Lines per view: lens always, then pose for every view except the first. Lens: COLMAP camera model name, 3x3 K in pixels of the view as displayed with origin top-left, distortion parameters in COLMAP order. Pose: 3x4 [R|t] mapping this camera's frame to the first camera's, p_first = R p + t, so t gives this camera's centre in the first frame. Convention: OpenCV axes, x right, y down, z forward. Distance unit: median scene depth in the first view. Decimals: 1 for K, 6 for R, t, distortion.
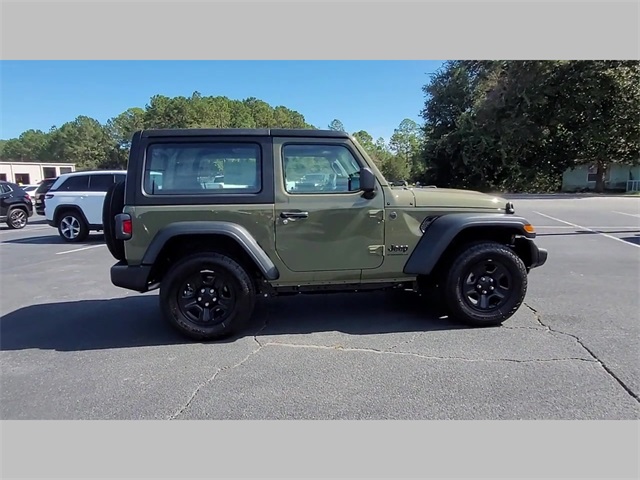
lens RADIAL K [[437.7, 0, 319.1], [0, 437.7, 242.9], [0, 0, 1]] dist [-0.008049, -0.003467]
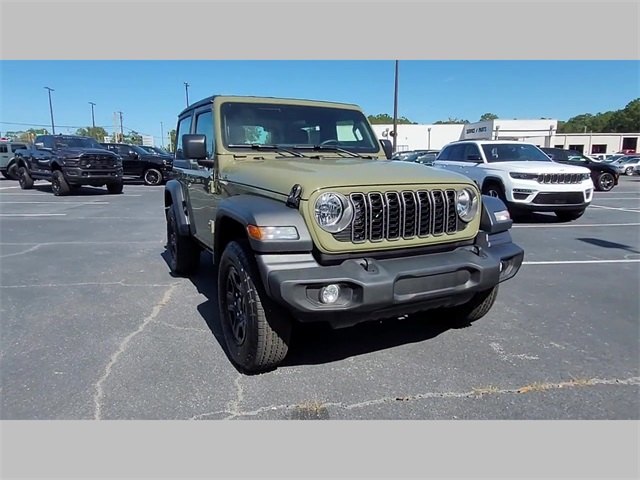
lens RADIAL K [[437.7, 0, 321.8], [0, 437.7, 241.3], [0, 0, 1]] dist [-0.008049, -0.003467]
pose [[0.342018, 0.189828, -0.920320, 0.127507], [-0.134257, 0.979207, 0.152081, -0.014627], [0.930053, 0.071546, 0.360392, 0.108143]]
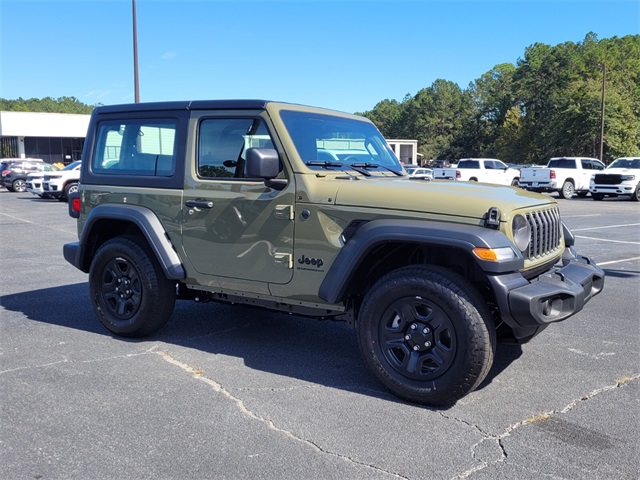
lens RADIAL K [[624.6, 0, 333.7], [0, 624.6, 236.6], [0, 0, 1]] dist [0.041238, 0.000000]
pose [[0.783837, 0.093817, -0.613838, 0.102225], [-0.109740, 0.993891, 0.011771, -0.005321], [0.611192, 0.058136, 0.789344, 0.026896]]
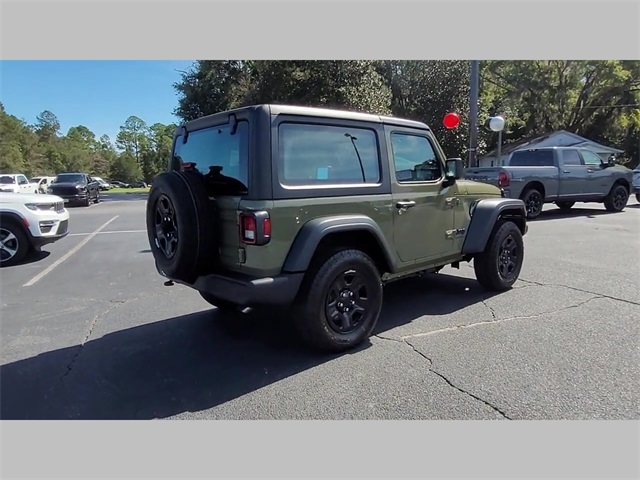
lens RADIAL K [[437.7, 0, 322.4], [0, 437.7, 241.8], [0, 0, 1]] dist [-0.008049, -0.003467]
pose [[0.818979, -0.086471, 0.567271, -0.091626], [0.089286, 0.995743, 0.022880, -0.002293], [-0.566835, 0.031911, 0.823213, 0.034451]]
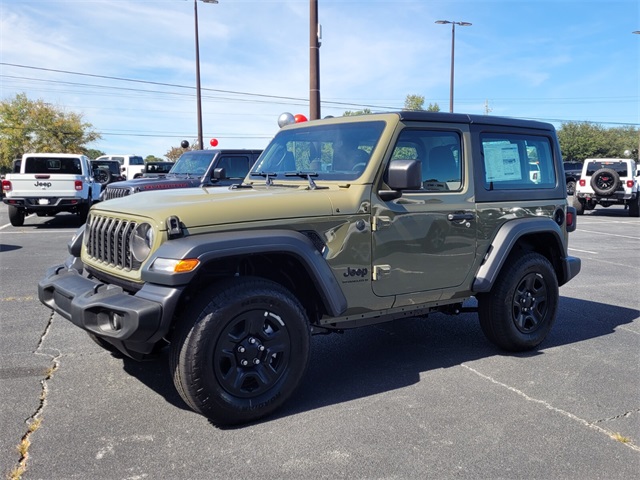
lens RADIAL K [[619.5, 0, 331.1], [0, 619.5, 230.7], [0, 0, 1]] dist [0.050843, 0.000000]
pose [[-0.862031, 0.051619, -0.504220, 0.081154], [-0.061736, 0.976700, 0.205536, -0.037722], [0.503082, 0.208307, -0.838759, 0.269595]]
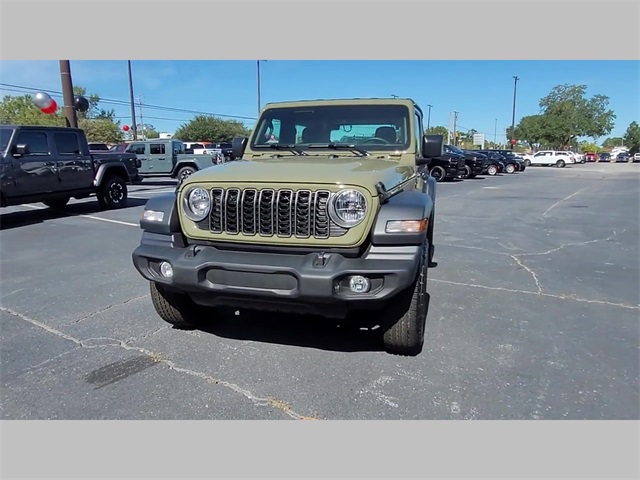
lens RADIAL K [[437.7, 0, 319.6], [0, 437.7, 240.5], [0, 0, 1]] dist [-0.008049, -0.003467]
pose [[-0.379896, 0.191026, -0.905090, 0.129266], [-0.117585, 0.960535, 0.252082, -0.026006], [0.917526, 0.202190, -0.342441, 0.189362]]
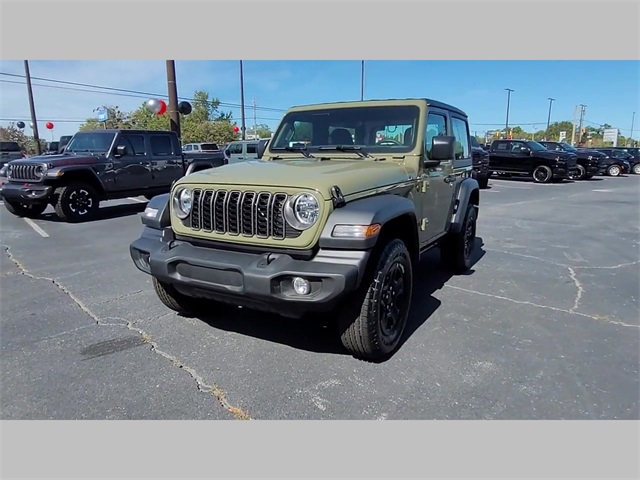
lens RADIAL K [[437.7, 0, 319.5], [0, 437.7, 237.5], [0, 0, 1]] dist [-0.008049, -0.003467]
pose [[-0.592080, 0.167292, -0.788324, 0.117502], [-0.095936, 0.956628, 0.275062, -0.030119], [0.800148, 0.238487, -0.550351, 0.213807]]
